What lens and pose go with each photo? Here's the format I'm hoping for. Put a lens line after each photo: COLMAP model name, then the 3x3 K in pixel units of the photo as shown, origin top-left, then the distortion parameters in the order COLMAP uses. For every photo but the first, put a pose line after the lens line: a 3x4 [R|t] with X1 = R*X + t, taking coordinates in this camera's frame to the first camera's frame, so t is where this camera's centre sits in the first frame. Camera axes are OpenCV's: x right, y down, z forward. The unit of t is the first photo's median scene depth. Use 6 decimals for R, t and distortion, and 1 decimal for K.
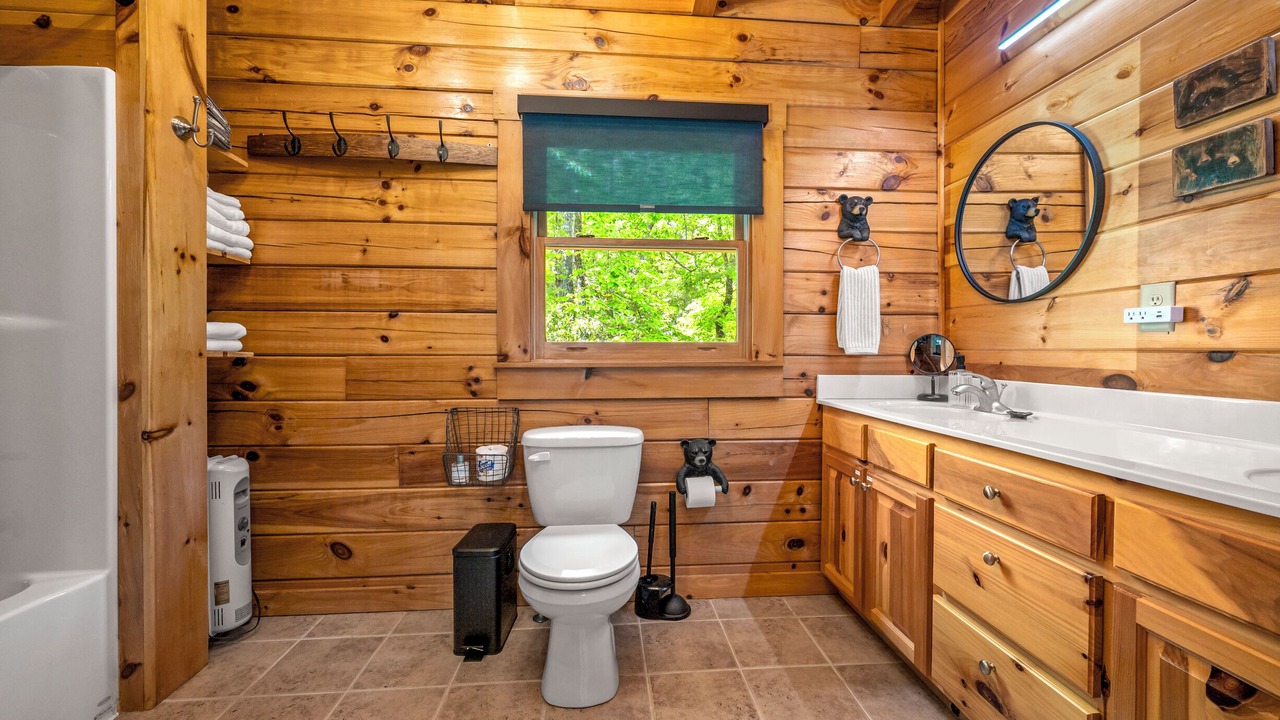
lens RADIAL K [[515.2, 0, 645.5], [0, 515.2, 362.6], [0, 0, 1]] dist [-0.000927, 0.000012]
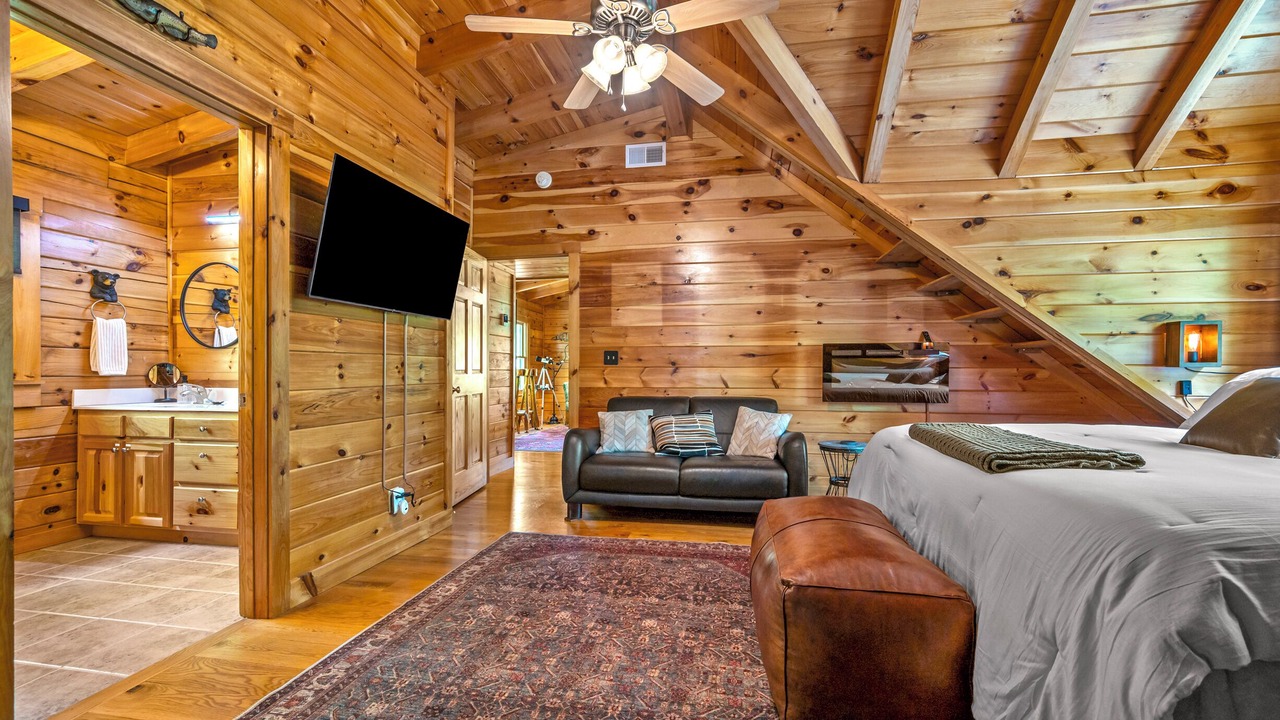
lens RADIAL K [[515.2, 0, 645.5], [0, 515.2, 362.6], [0, 0, 1]] dist [-0.000927, 0.000012]
pose [[0.269360, 0.014503, 0.962930, -0.631952], [0.023941, 0.999477, -0.021750, 0.017753], [-0.962742, 0.028912, 0.268871, -0.952561]]
